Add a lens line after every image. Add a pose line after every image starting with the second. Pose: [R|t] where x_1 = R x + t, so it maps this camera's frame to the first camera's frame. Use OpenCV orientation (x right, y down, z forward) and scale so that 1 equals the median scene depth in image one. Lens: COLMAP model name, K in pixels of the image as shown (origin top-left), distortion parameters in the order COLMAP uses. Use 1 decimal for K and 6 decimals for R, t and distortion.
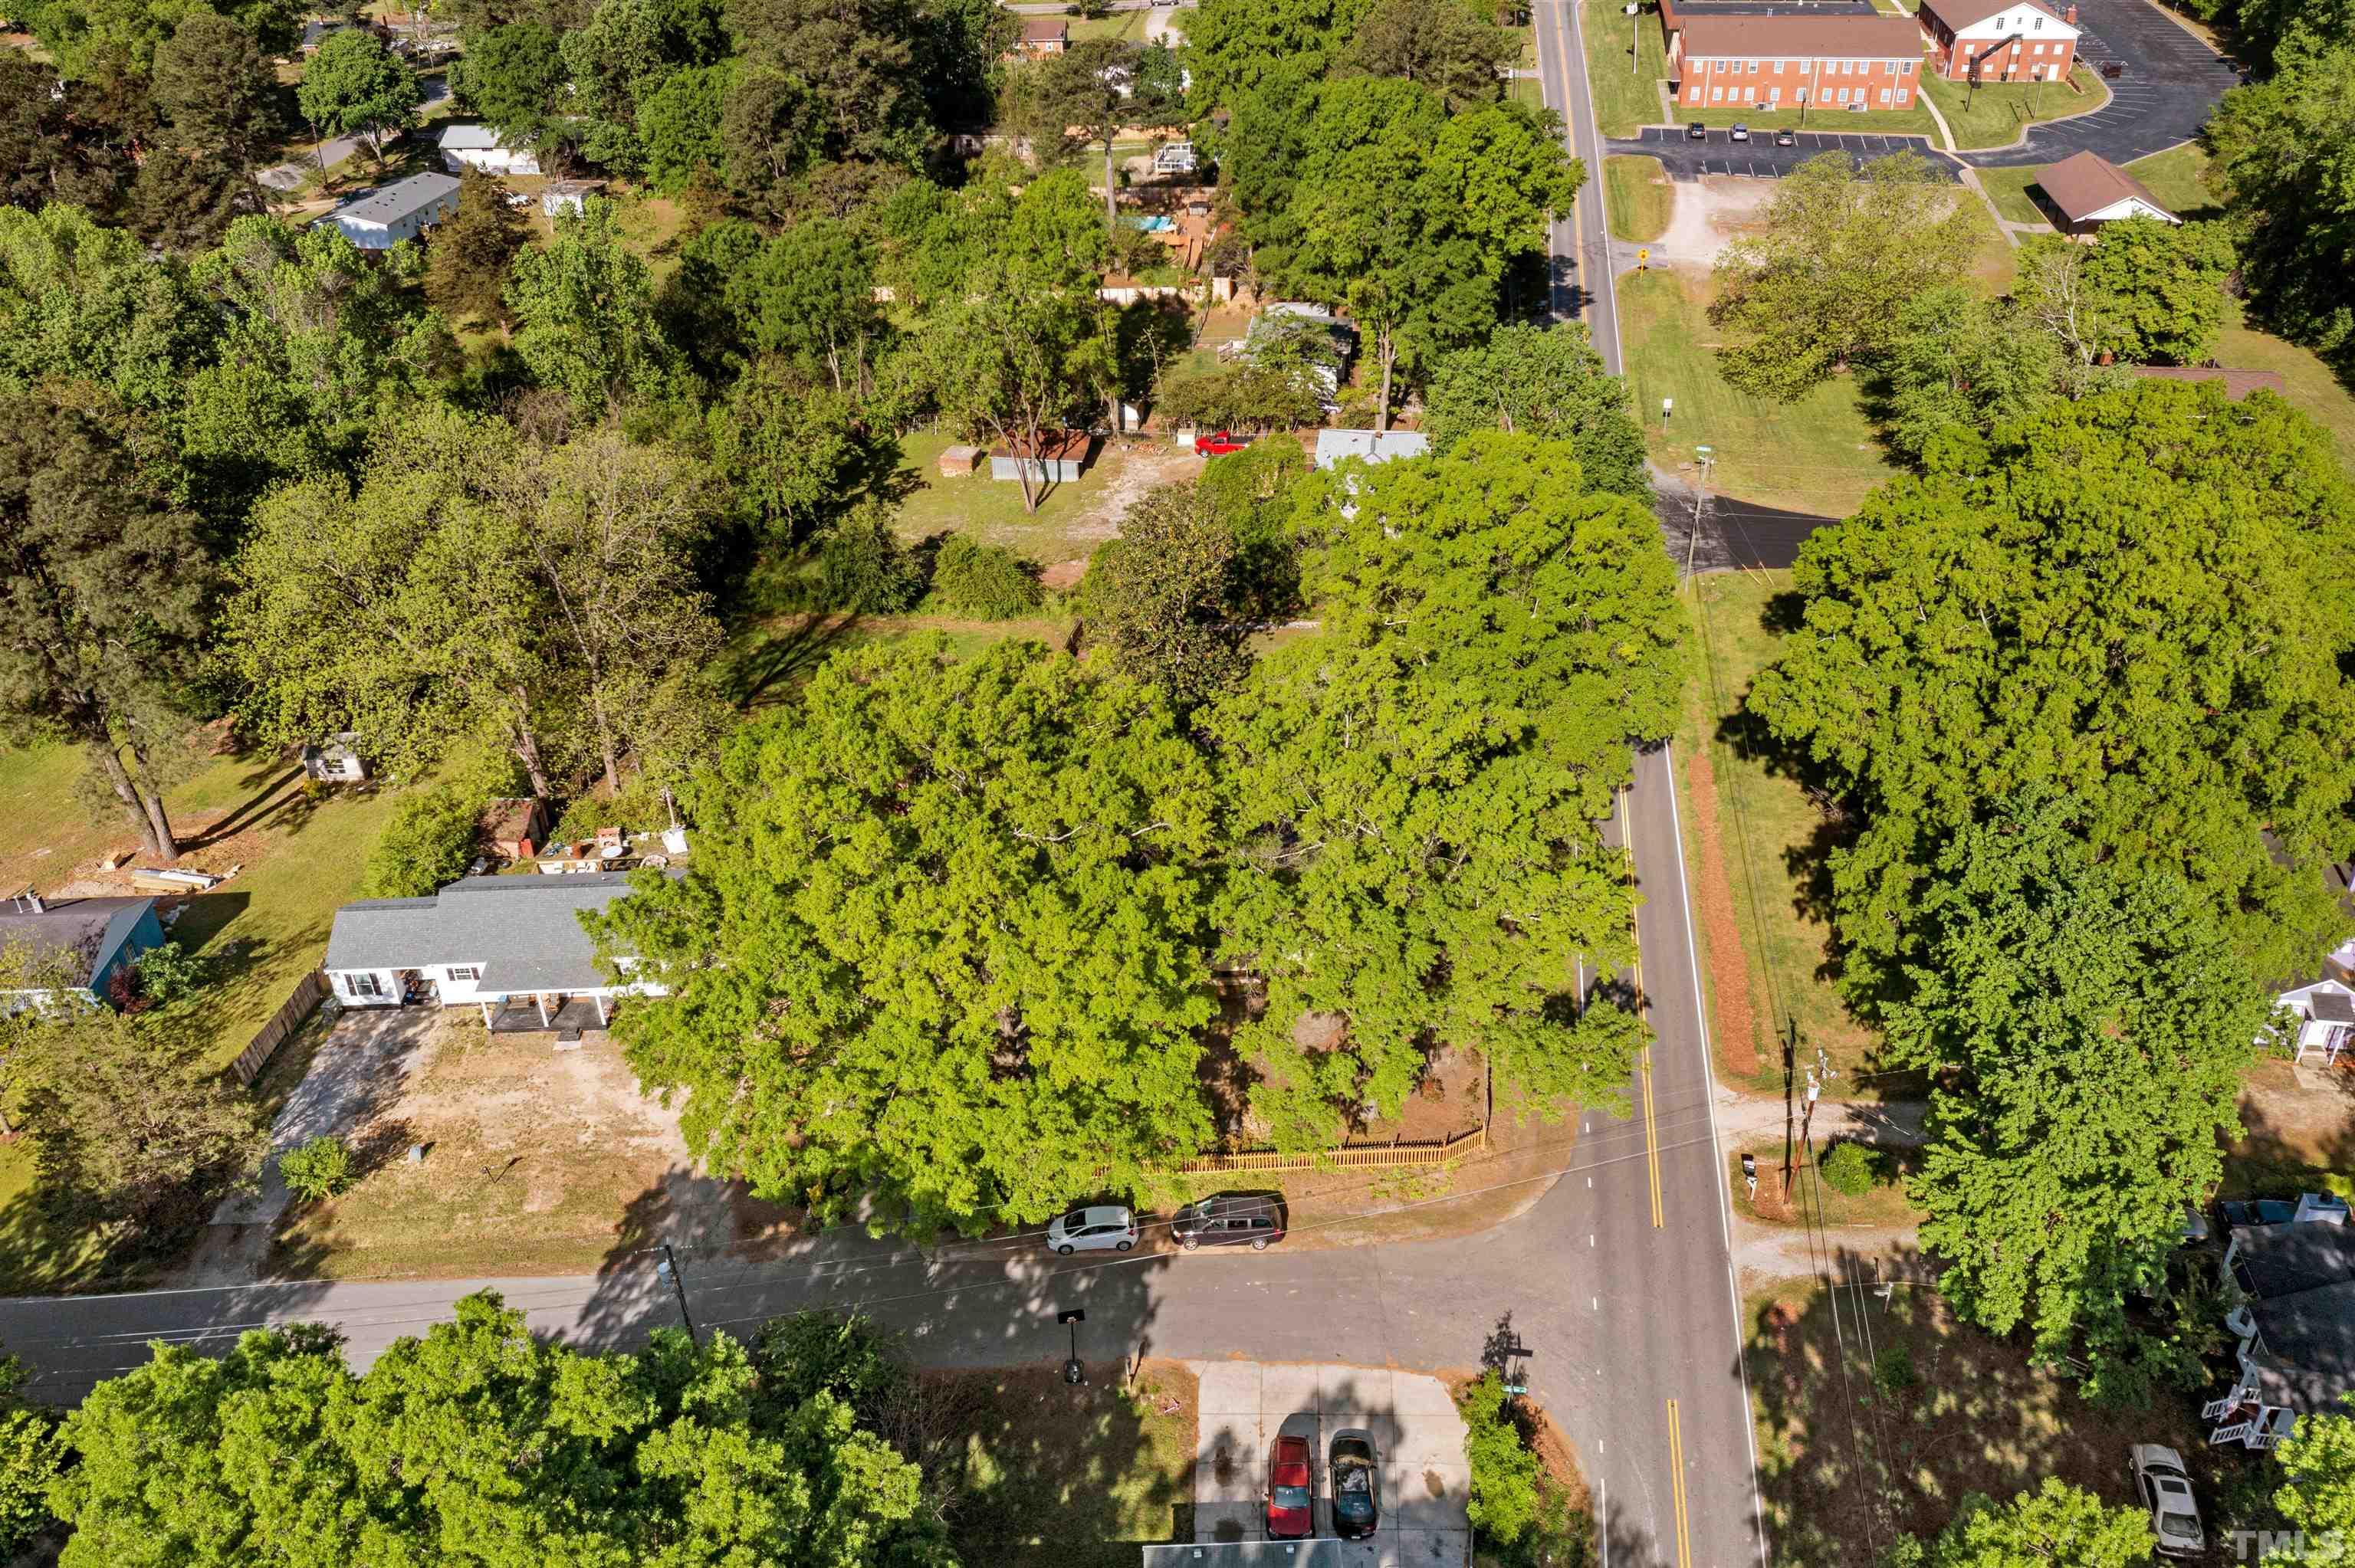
lens RADIAL K [[1865.8, 0, 1177.5], [0, 1865.8, 784.0], [0, 0, 1]] dist [-0.002302, -0.005198]
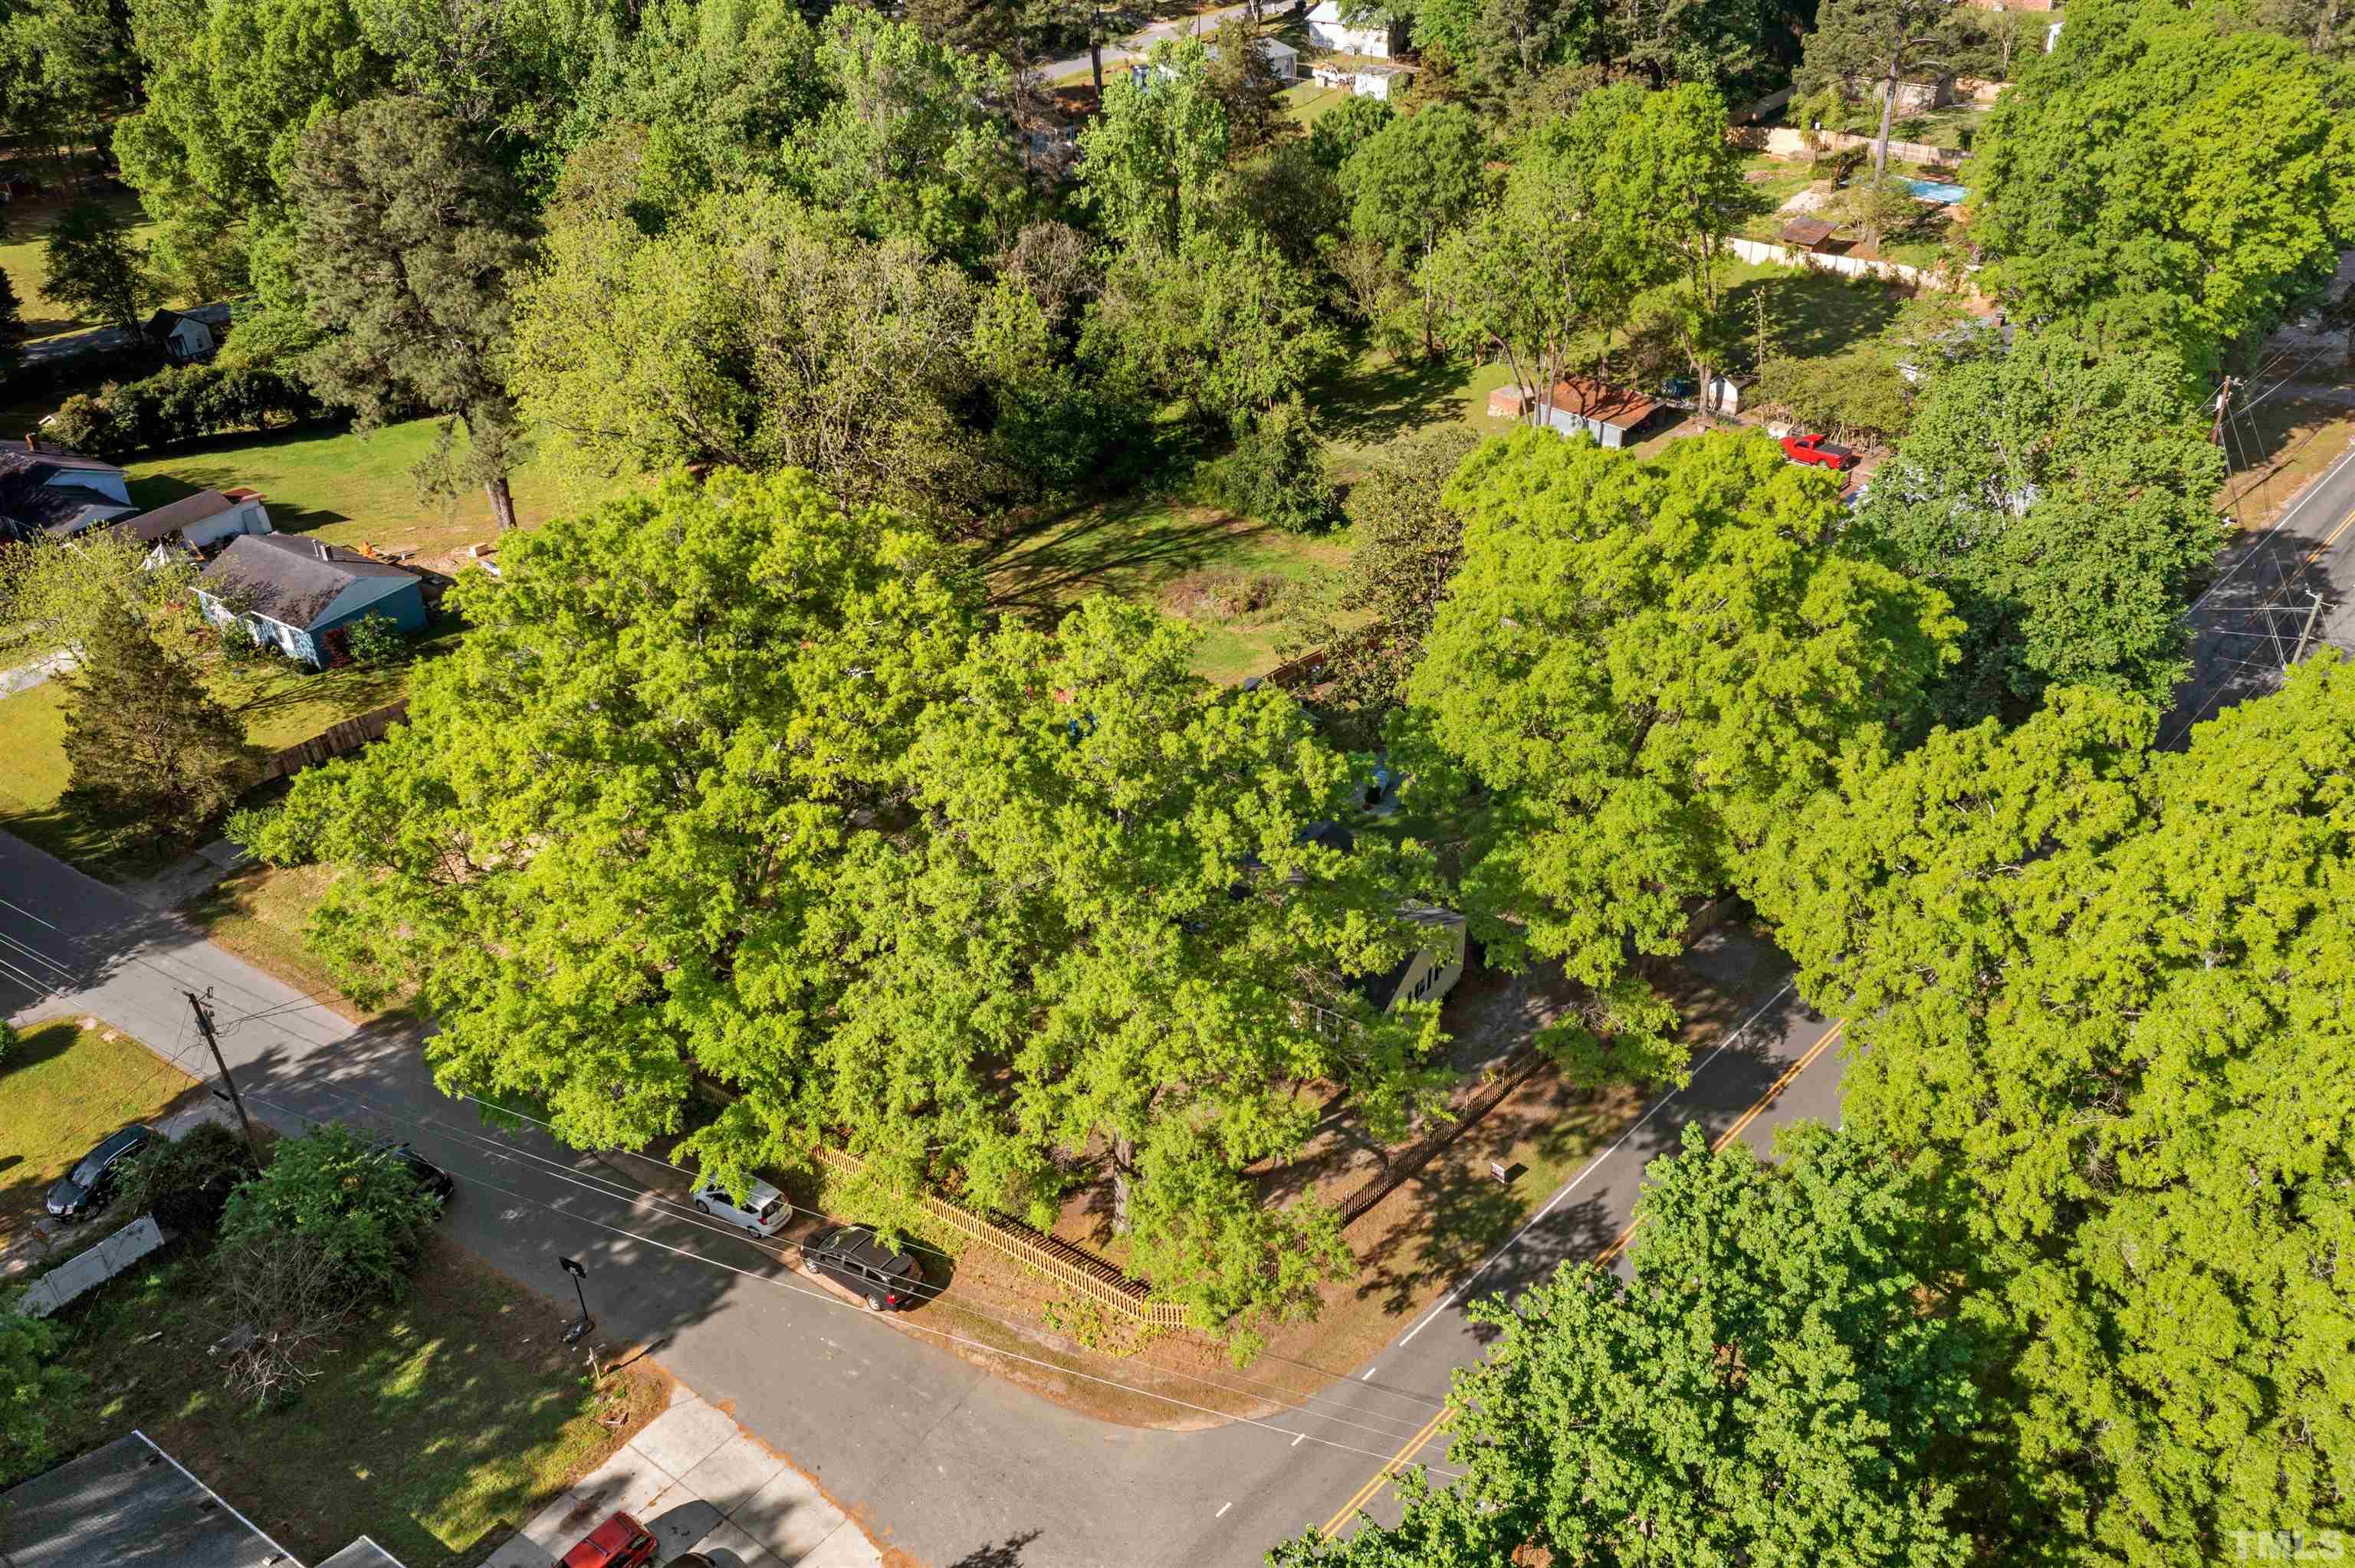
lens RADIAL K [[1865.8, 0, 1177.5], [0, 1865.8, 784.0], [0, 0, 1]] dist [-0.002302, -0.005198]
pose [[0.812943, 0.310816, -0.492460, 0.477154], [-0.303048, 0.947921, 0.098014, -0.082472], [0.497278, 0.069559, 0.864798, 0.359675]]
